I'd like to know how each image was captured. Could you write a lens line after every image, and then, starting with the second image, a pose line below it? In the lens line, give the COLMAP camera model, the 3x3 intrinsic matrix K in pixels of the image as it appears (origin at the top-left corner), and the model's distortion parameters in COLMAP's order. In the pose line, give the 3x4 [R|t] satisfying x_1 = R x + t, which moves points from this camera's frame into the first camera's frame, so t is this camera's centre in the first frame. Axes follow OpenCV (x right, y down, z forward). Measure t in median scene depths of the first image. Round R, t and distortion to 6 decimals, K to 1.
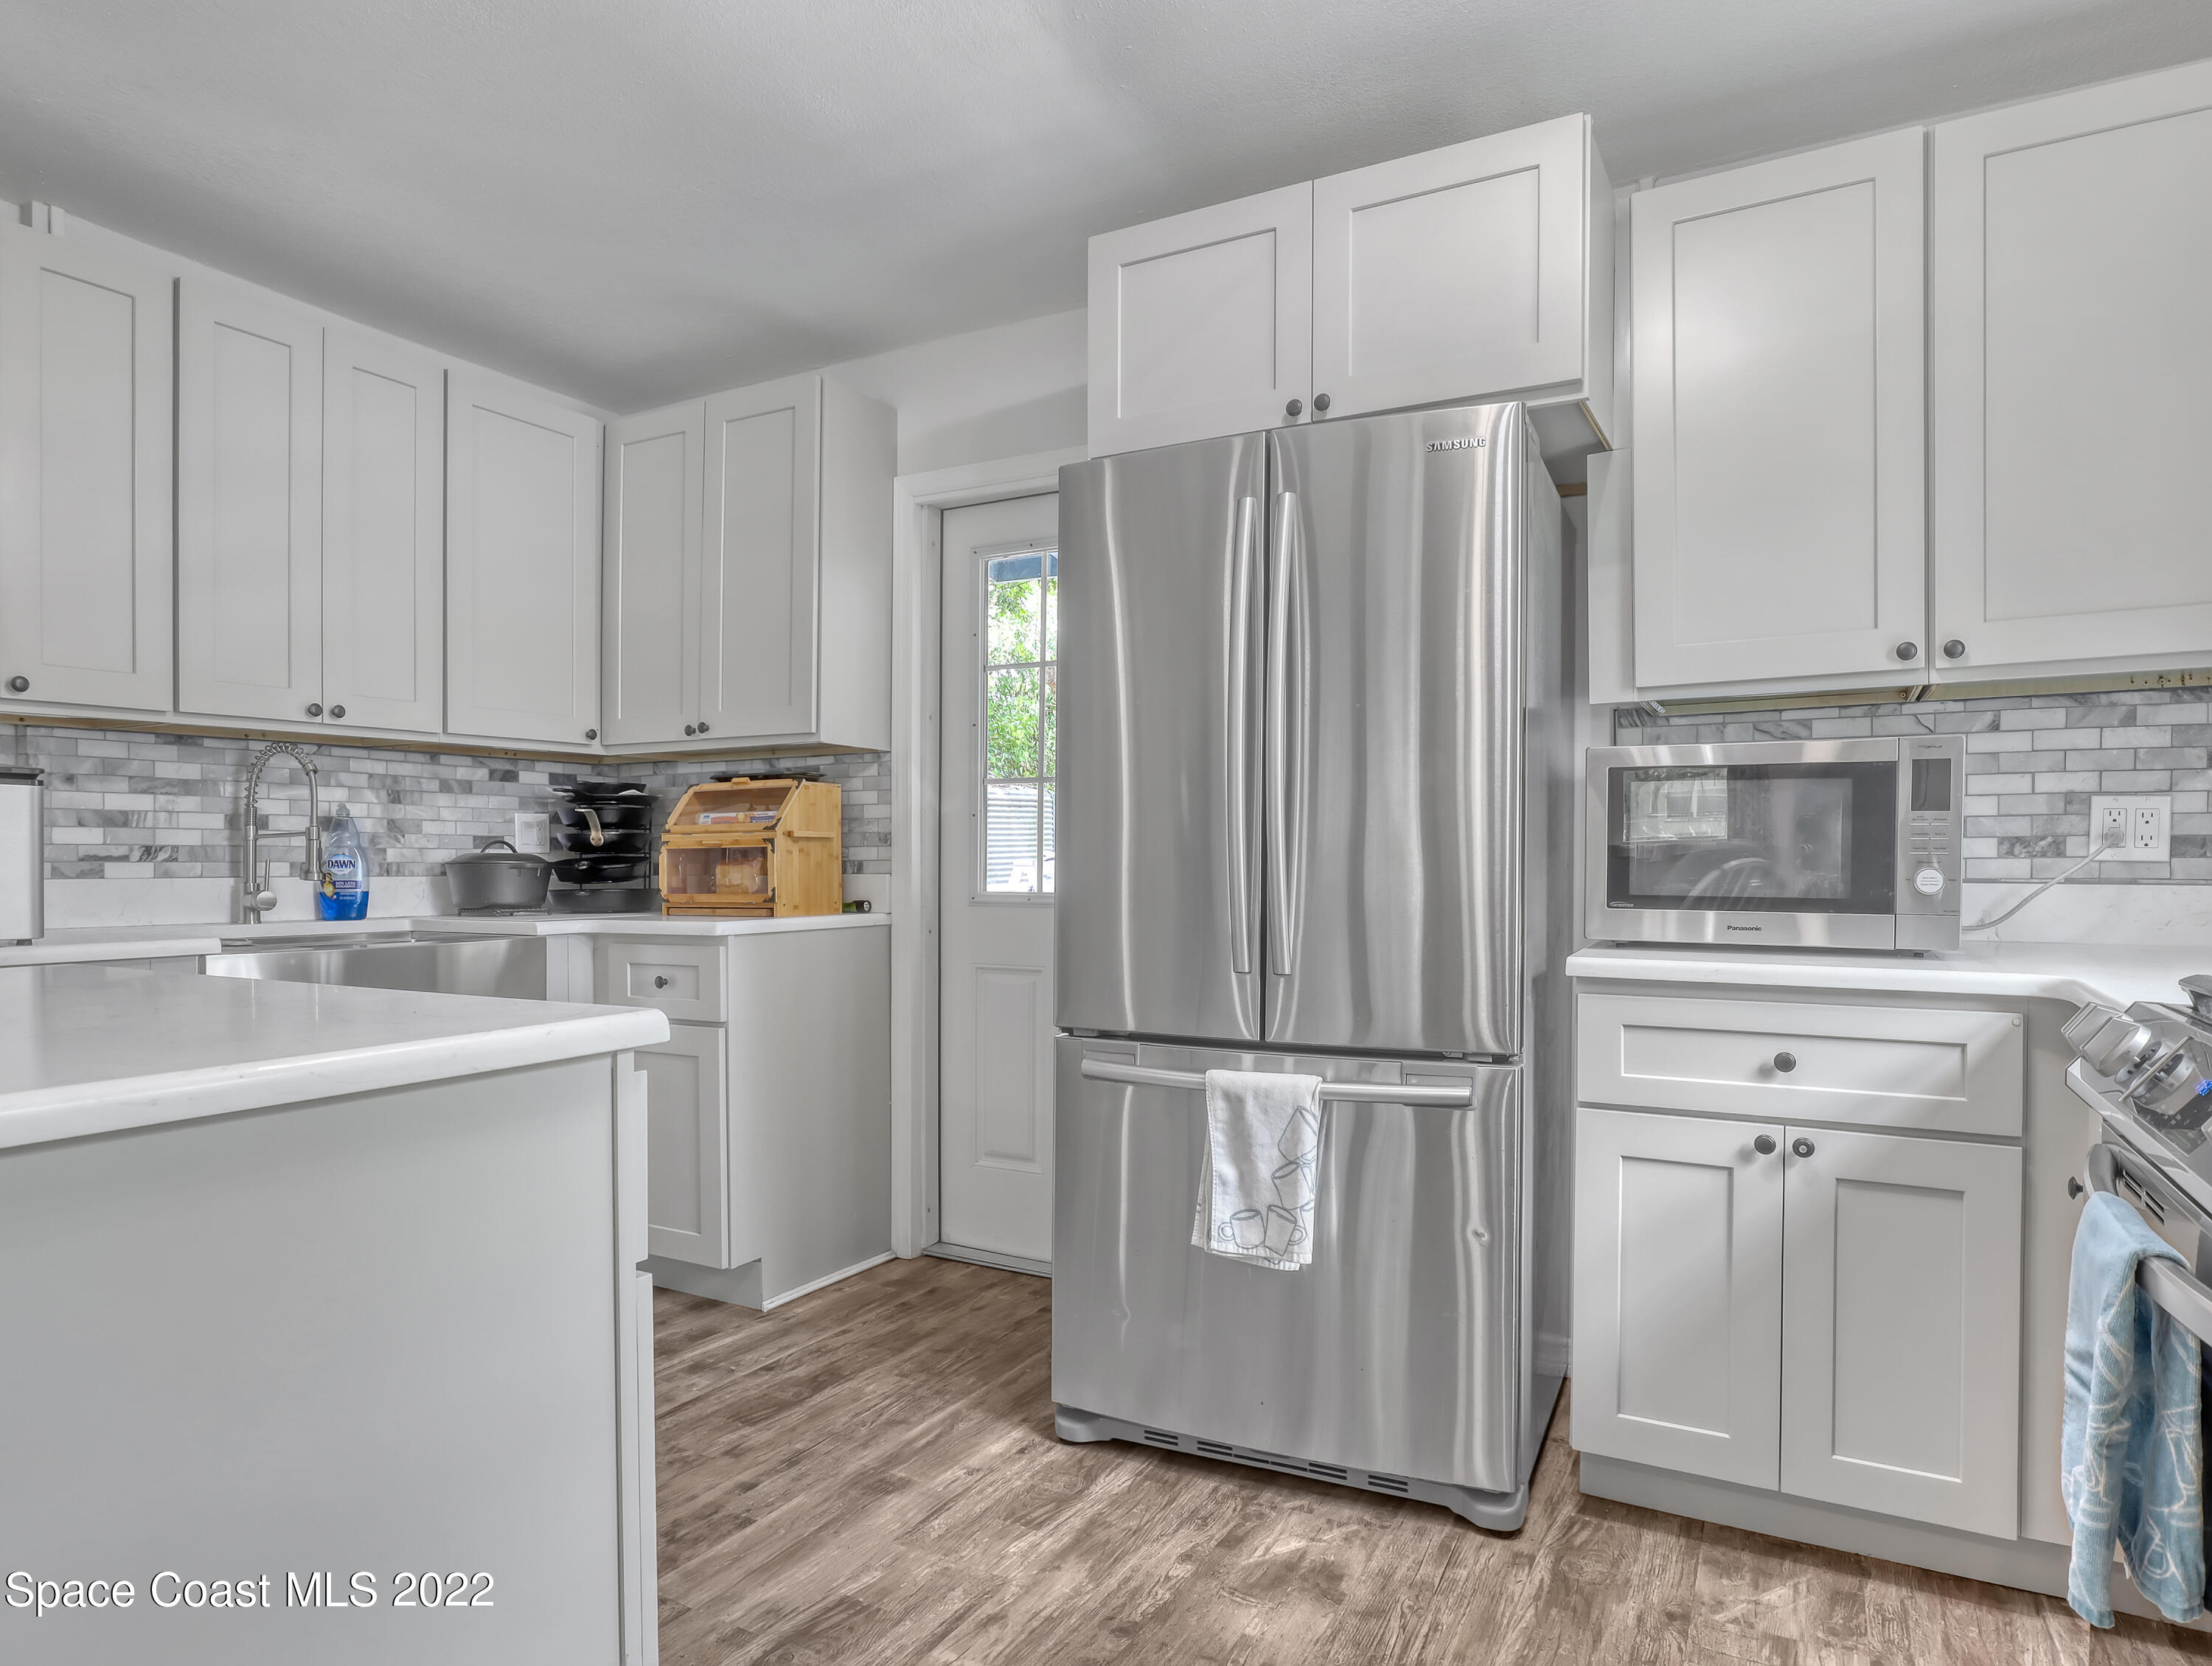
lens RADIAL K [[1271.0, 0, 1081.6], [0, 1271.0, 836.5], [0, 0, 1]] dist [-0.050074, -0.000245]
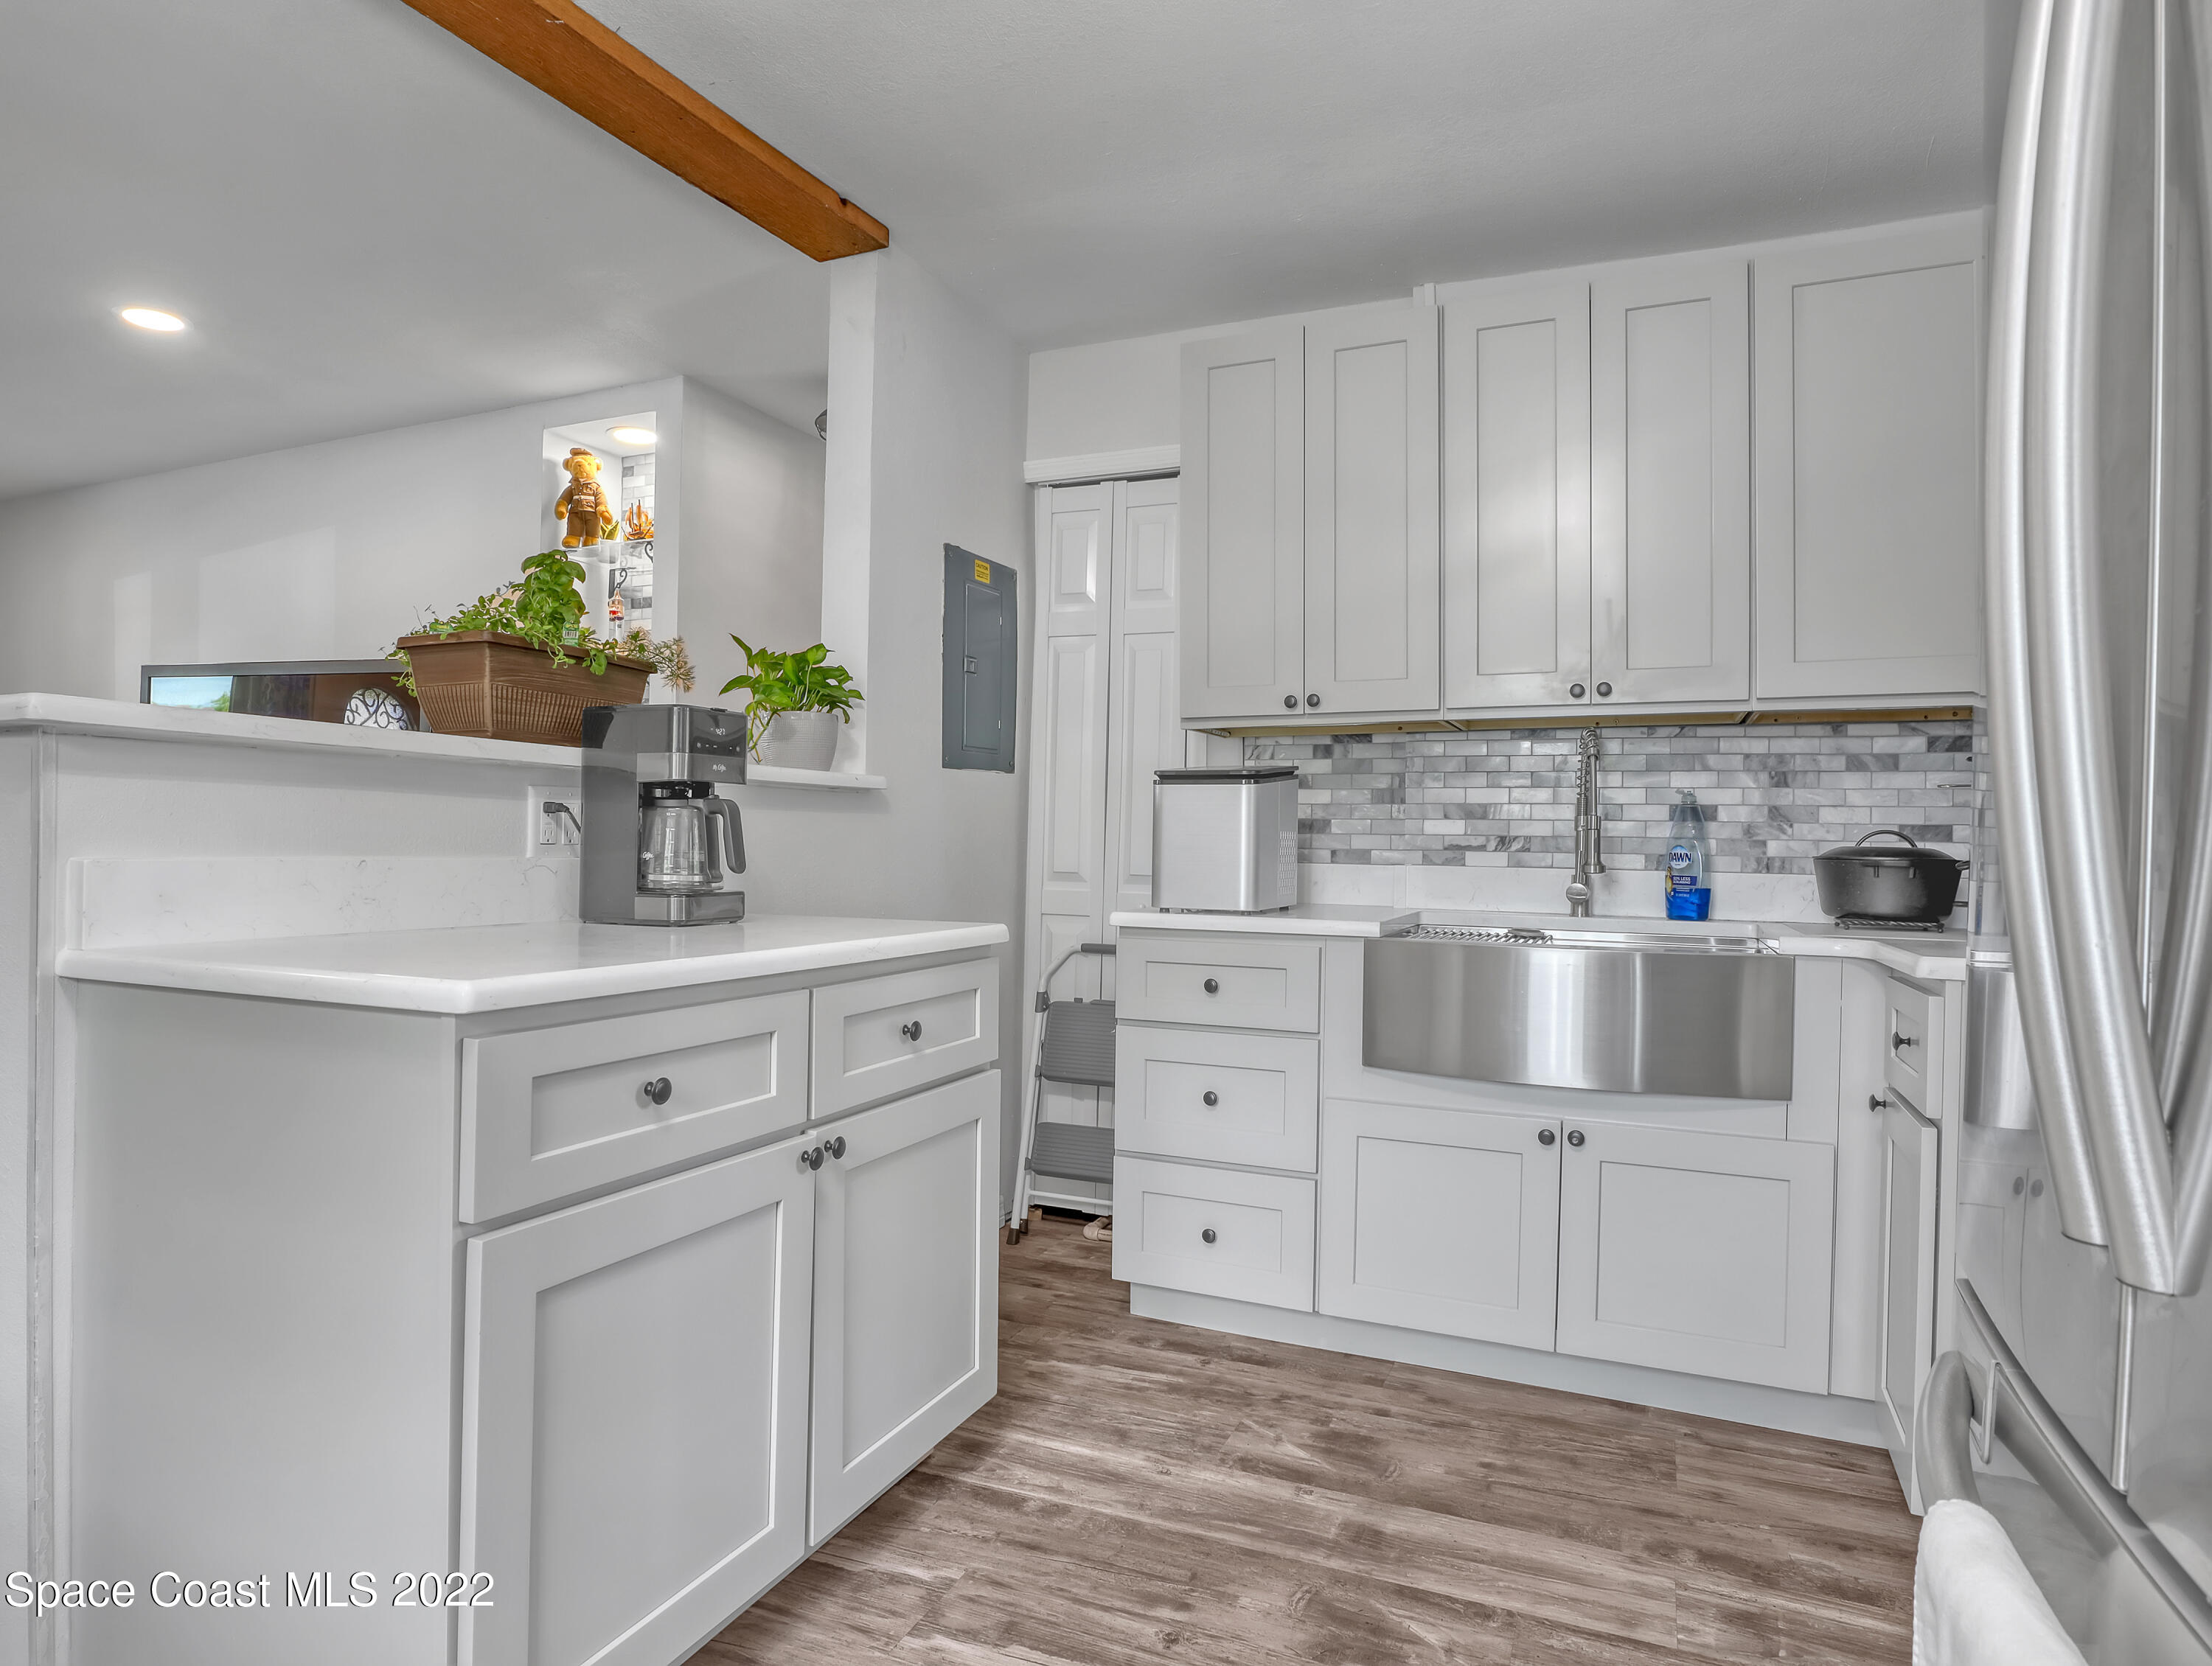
lens RADIAL K [[1271.0, 0, 1081.6], [0, 1271.0, 836.5], [0, 0, 1]] dist [-0.050074, -0.000245]
pose [[0.097653, -0.003407, -0.995215, 0.260249], [0.001088, 0.999994, -0.003317, 0.009725], [0.995220, -0.000759, 0.097656, 0.479077]]
